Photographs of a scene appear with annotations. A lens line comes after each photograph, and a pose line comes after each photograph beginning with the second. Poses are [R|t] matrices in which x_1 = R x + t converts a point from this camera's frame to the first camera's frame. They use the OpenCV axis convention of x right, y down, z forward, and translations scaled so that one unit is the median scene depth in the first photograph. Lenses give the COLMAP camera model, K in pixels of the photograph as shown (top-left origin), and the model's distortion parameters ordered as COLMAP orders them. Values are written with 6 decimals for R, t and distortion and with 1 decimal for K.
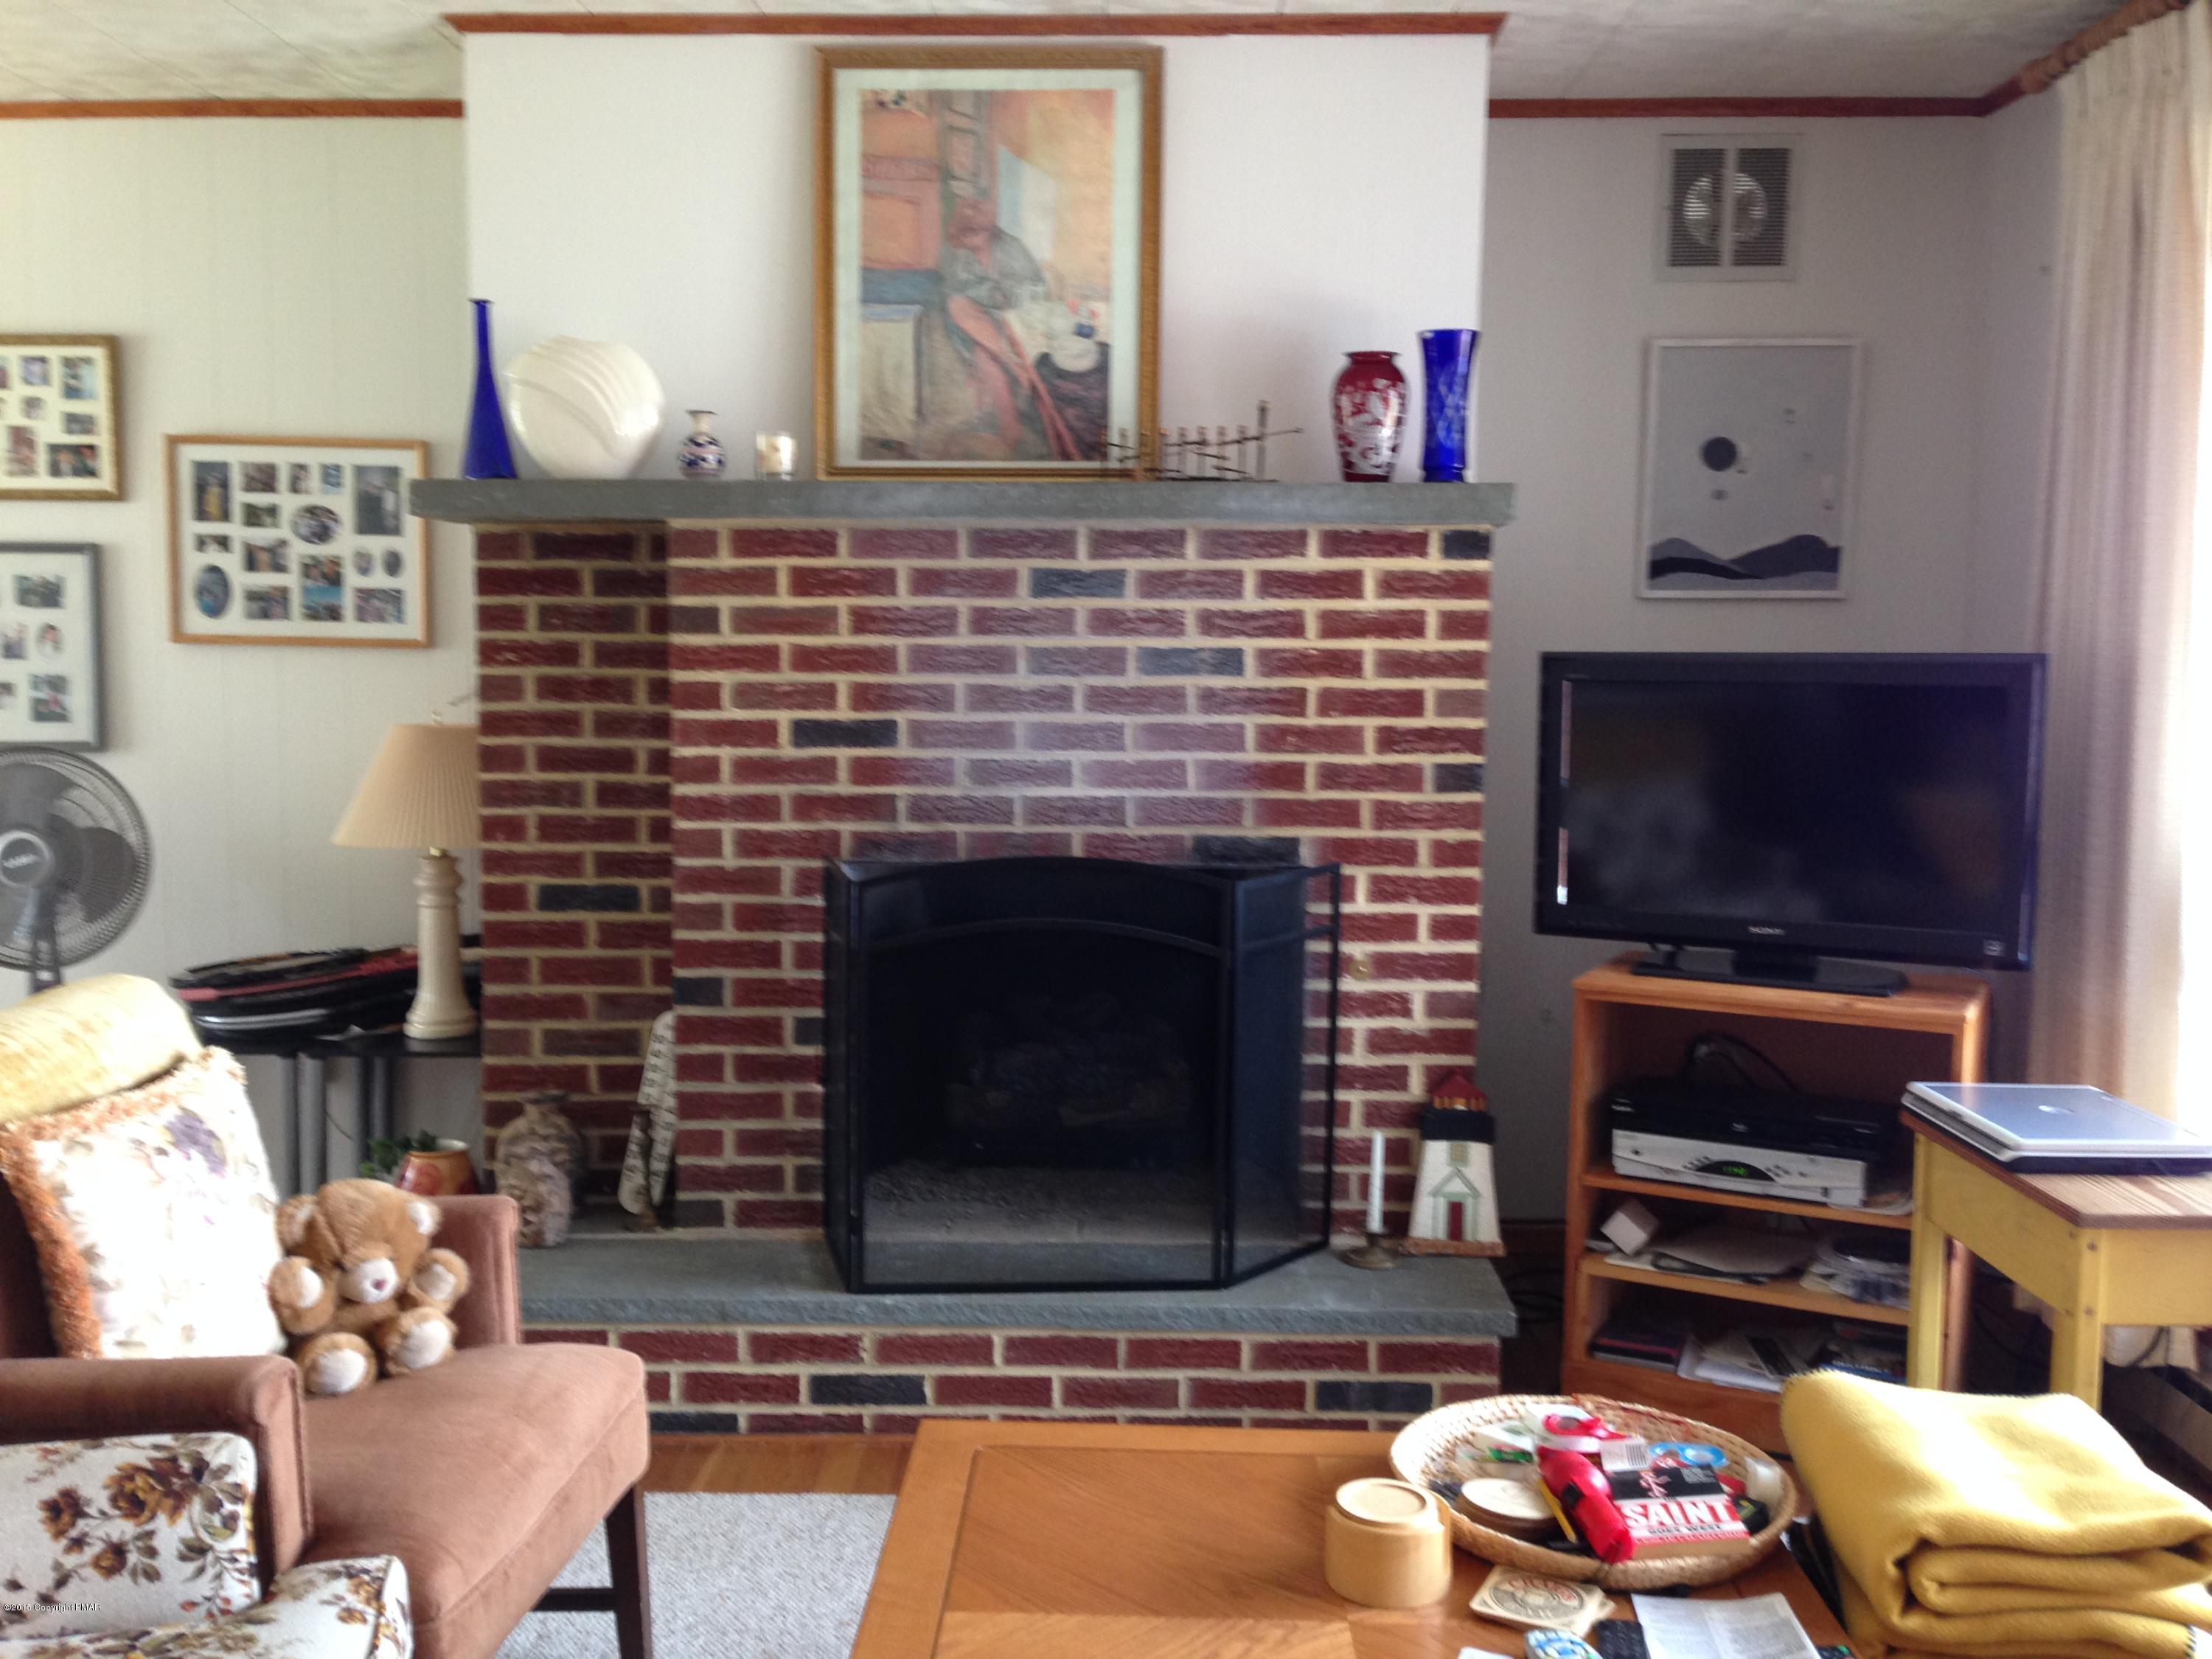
lens RADIAL K [[2079.9, 0, 1102.0], [0, 2079.9, 835.4], [0, 0, 1]] dist [0.062102, 0.000000]
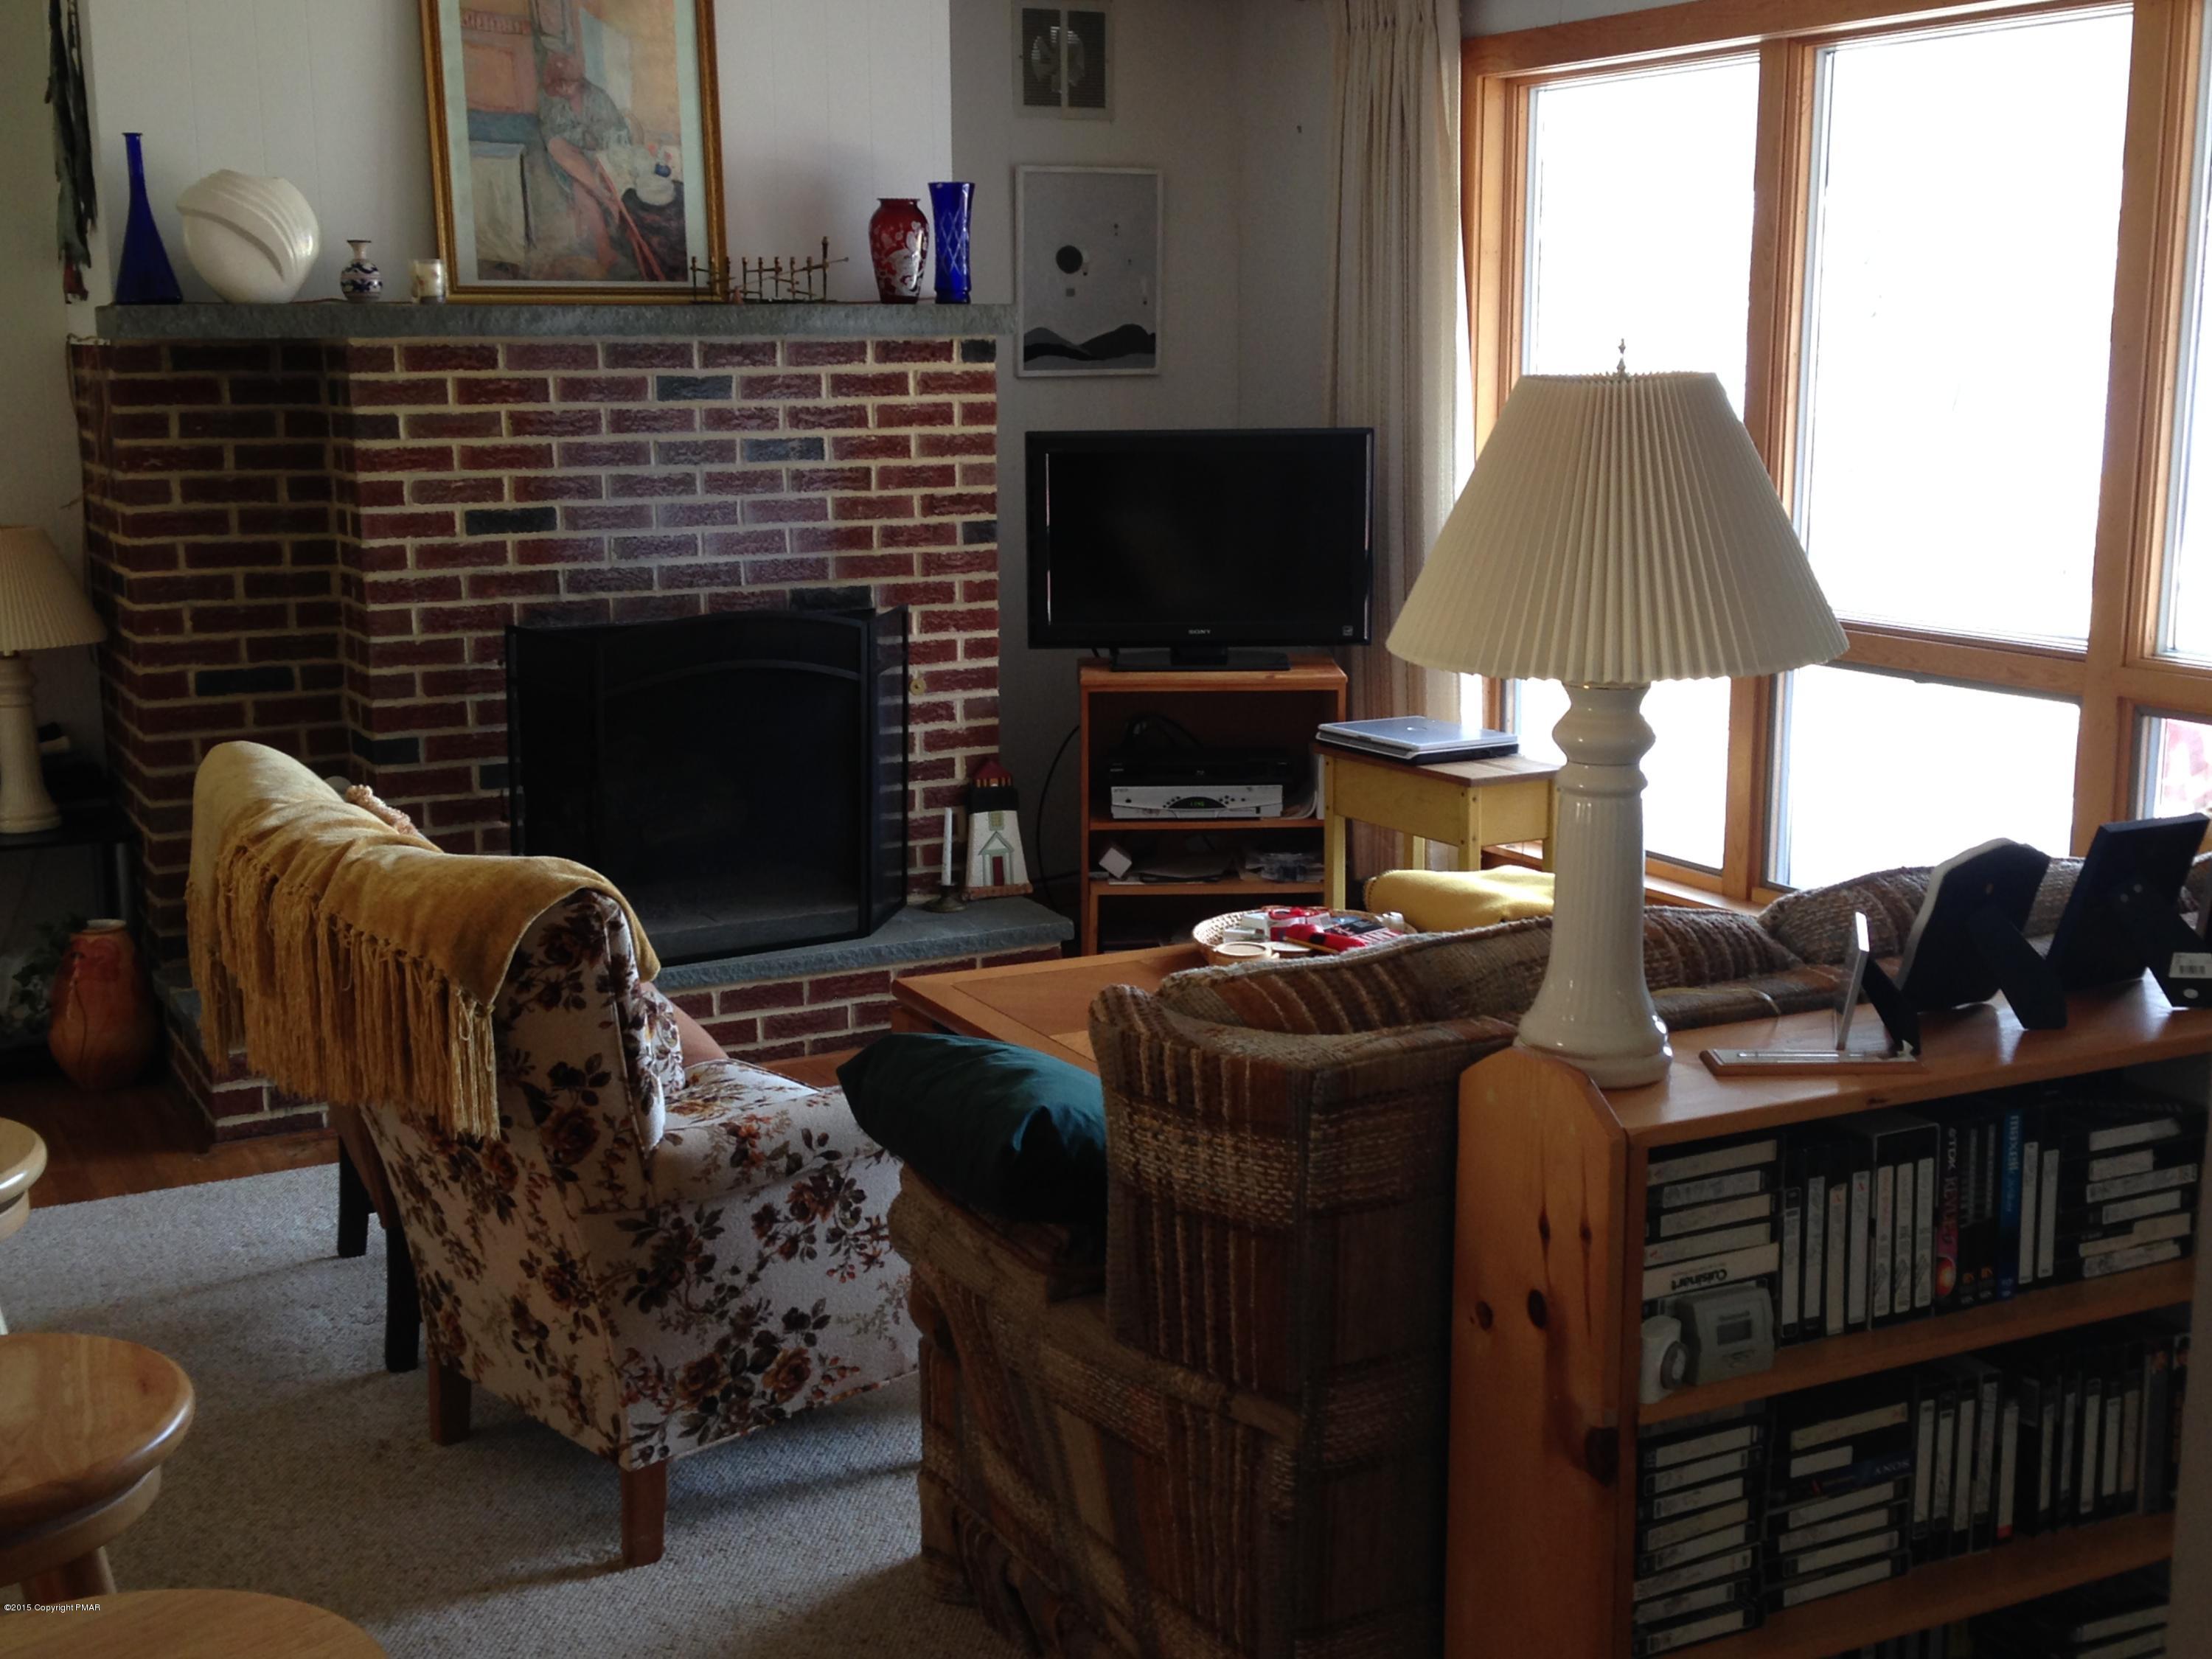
lens RADIAL K [[2709.3, 0, 1107.2], [0, 2709.3, 829.6], [0, 0, 1]] dist [0.119236, 0.000000]
pose [[0.866208, -0.106827, 0.488132, -0.602924], [0.063051, 0.992439, 0.105308, -0.016898], [-0.495690, -0.060441, 0.866394, -0.513811]]
